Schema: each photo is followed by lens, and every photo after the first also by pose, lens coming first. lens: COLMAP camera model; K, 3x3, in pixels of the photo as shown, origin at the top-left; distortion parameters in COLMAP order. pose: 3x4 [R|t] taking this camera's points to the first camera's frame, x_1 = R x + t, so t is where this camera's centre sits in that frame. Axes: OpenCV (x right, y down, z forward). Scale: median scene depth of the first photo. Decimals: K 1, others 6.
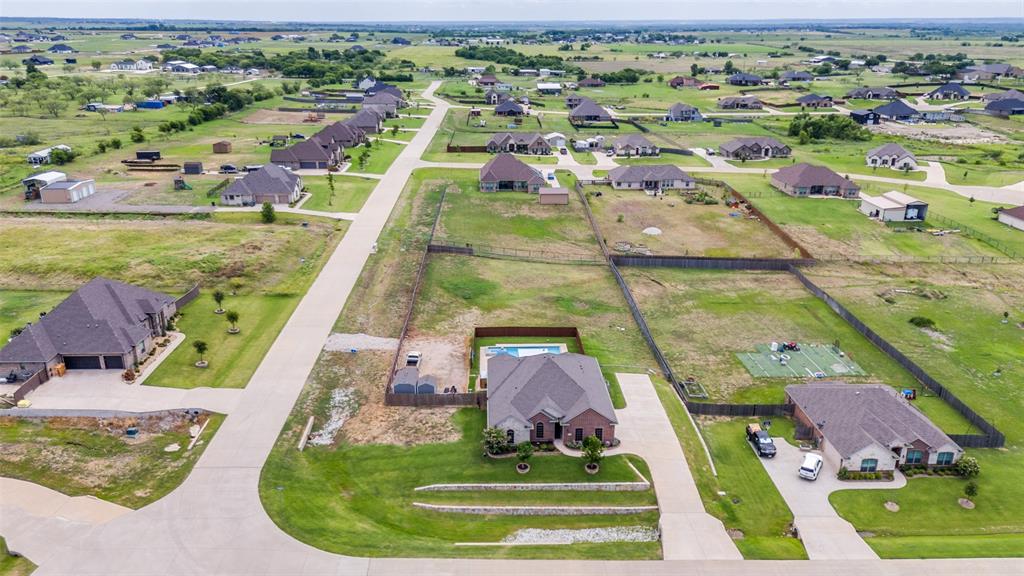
lens RADIAL K [[748.3, 0, 512.0], [0, 748.3, 288.0], [0, 0, 1]] dist [0.086935, -0.091385]
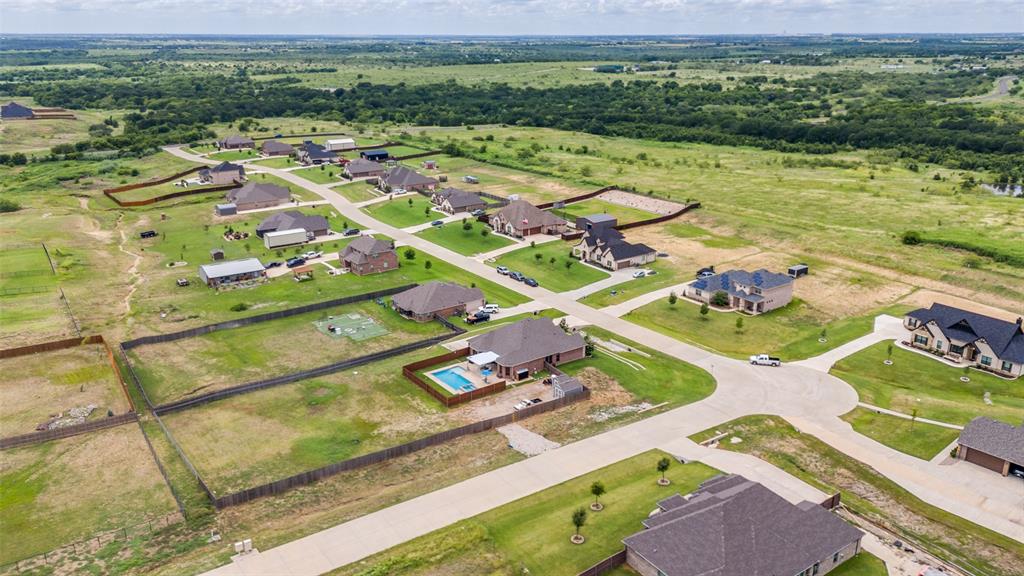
lens RADIAL K [[748.3, 0, 512.0], [0, 748.3, 288.0], [0, 0, 1]] dist [0.086935, -0.091385]
pose [[-0.555182, -0.265194, 0.788318, -1.041255], [0.278305, 0.833940, 0.476541, -0.648971], [-0.783785, 0.483960, -0.389183, 1.469014]]
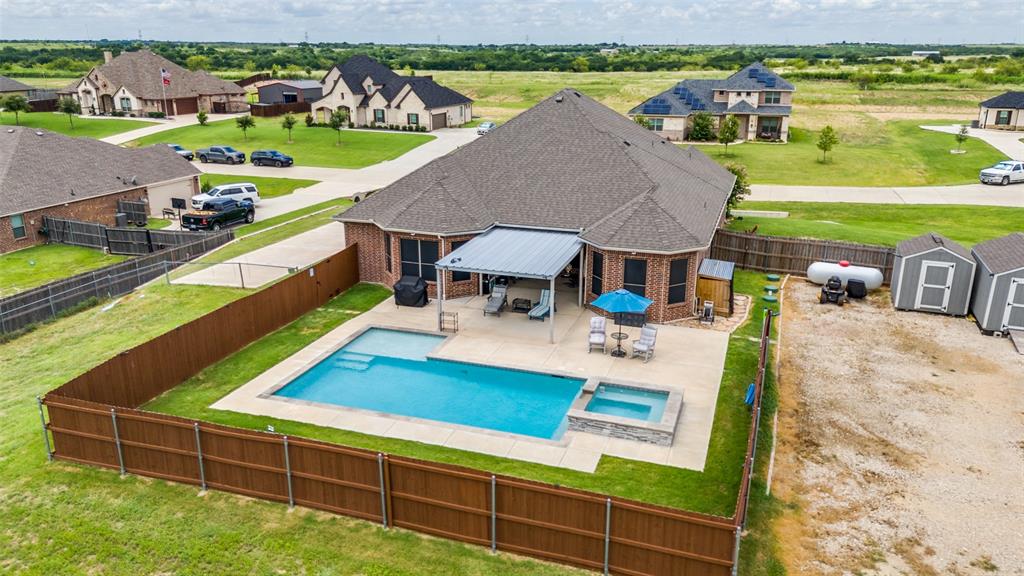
lens RADIAL K [[748.3, 0, 512.0], [0, 748.3, 288.0], [0, 0, 1]] dist [0.086935, -0.091385]
pose [[-0.933095, -0.115576, 0.340553, -0.061609], [0.114488, 0.802221, 0.585947, -0.053138], [-0.340921, 0.585733, -0.735316, 1.246503]]
